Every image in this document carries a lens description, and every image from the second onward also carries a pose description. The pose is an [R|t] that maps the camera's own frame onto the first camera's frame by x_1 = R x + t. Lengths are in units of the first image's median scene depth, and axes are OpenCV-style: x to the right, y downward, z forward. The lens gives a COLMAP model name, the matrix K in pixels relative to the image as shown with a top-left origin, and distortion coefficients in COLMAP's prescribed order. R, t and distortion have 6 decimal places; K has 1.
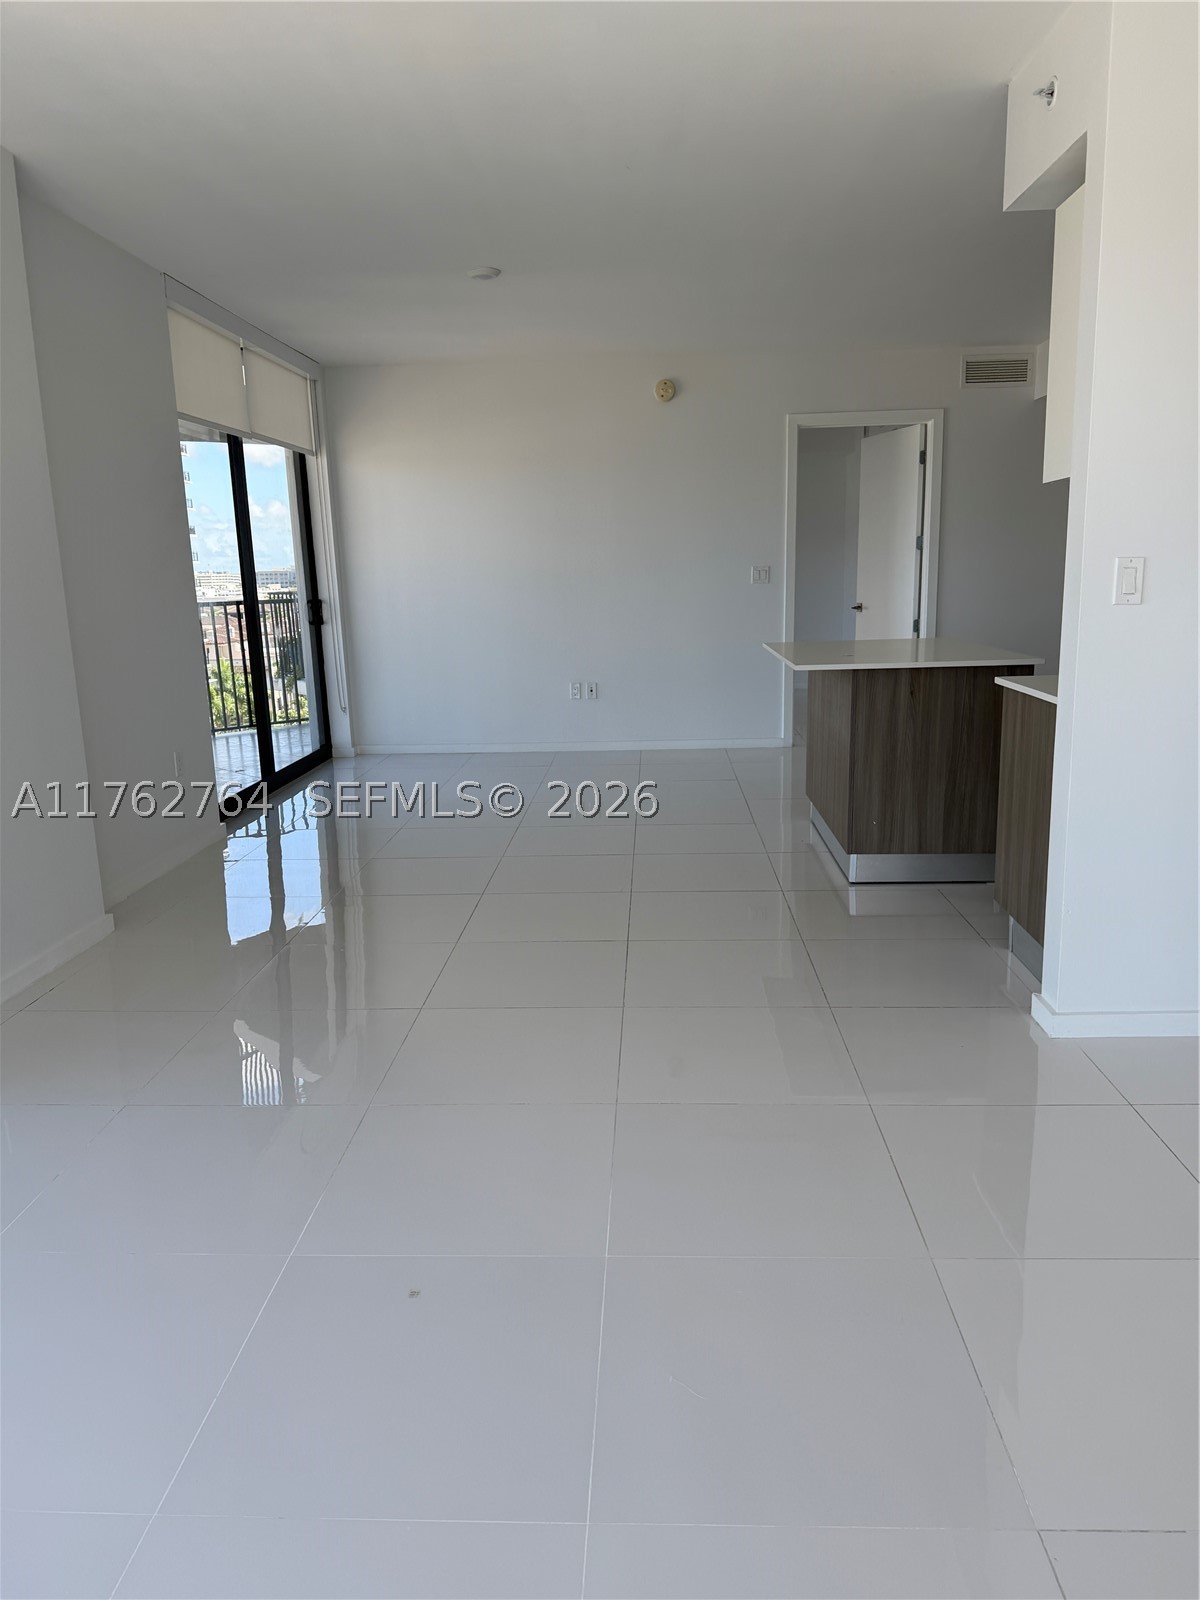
lens RADIAL K [[1133.9, 0, 611.3], [0, 1133.9, 804.0], [0, 0, 1]] dist [0.066536, -0.053407]
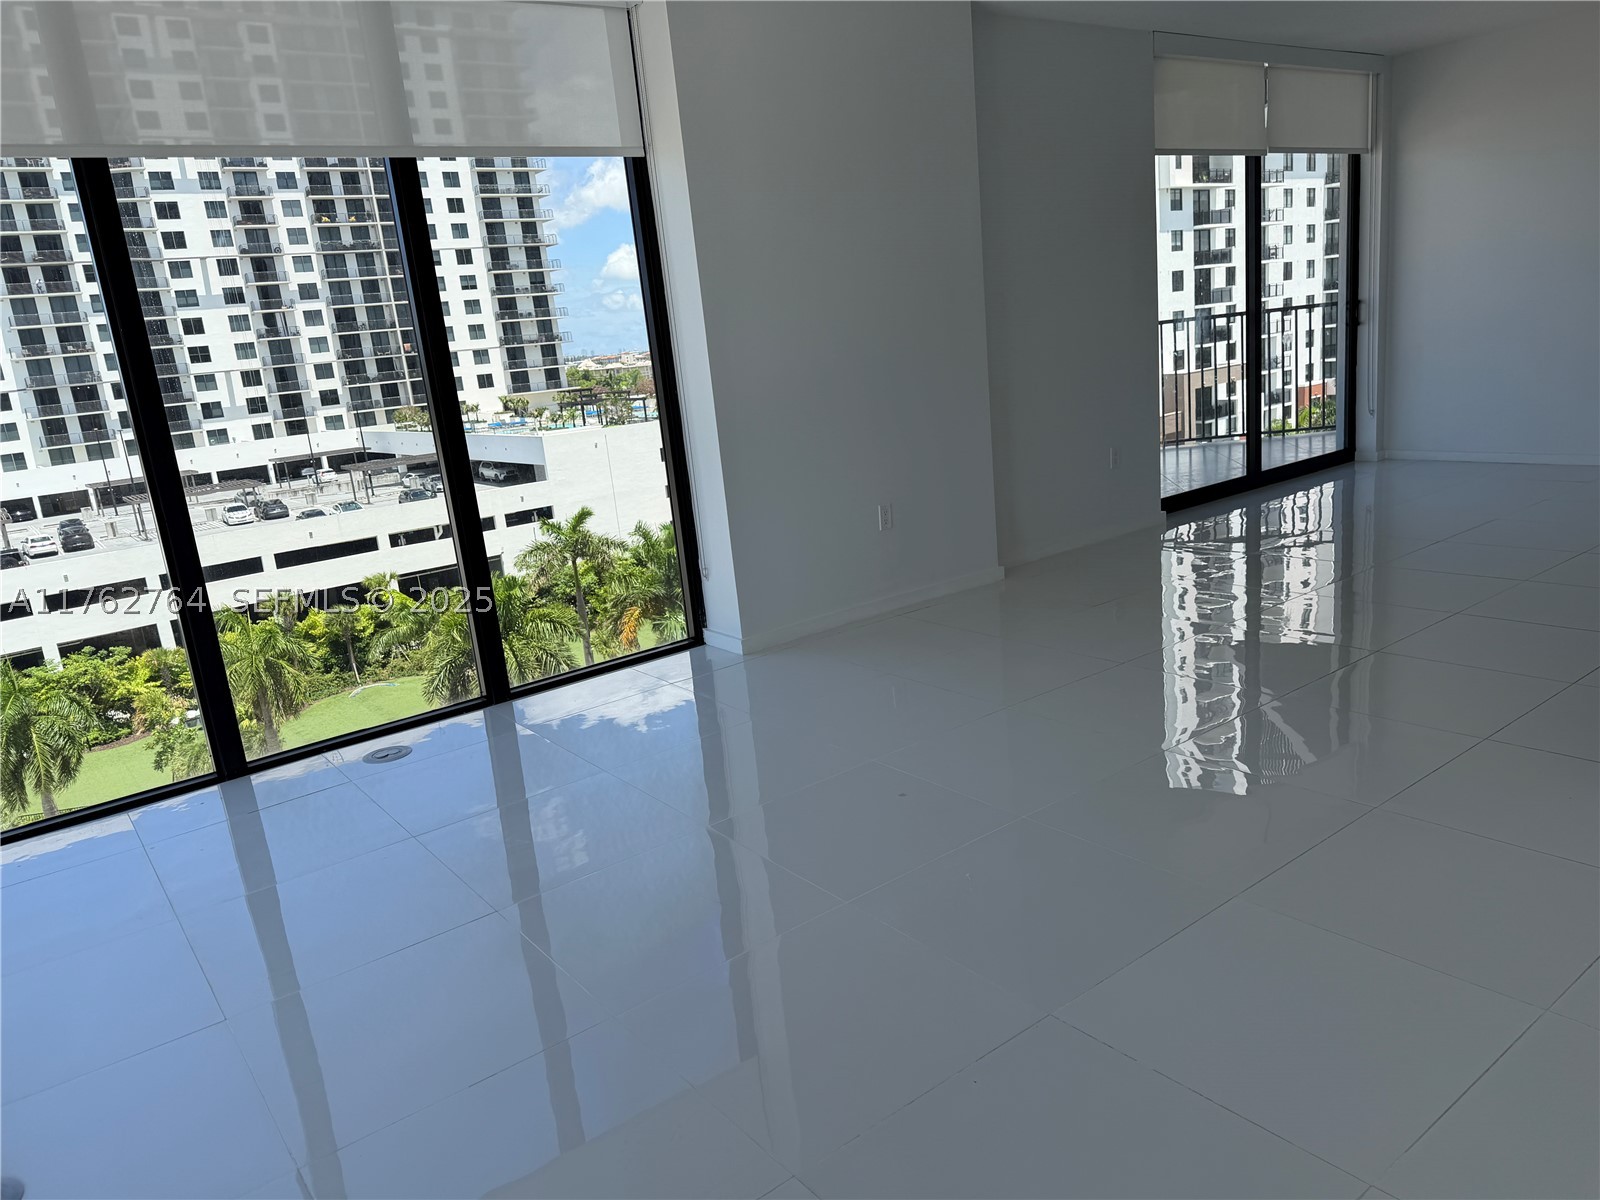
lens RADIAL K [[1133.9, 0, 807.4], [0, 1133.9, 629.7], [0, 0, 1]] dist [0.066536, -0.053407]
pose [[0.635193, 0.163980, -0.754745, 0.260621], [-0.077821, 0.985817, 0.148690, -0.007365], [0.768423, -0.035712, 0.638945, -0.030533]]
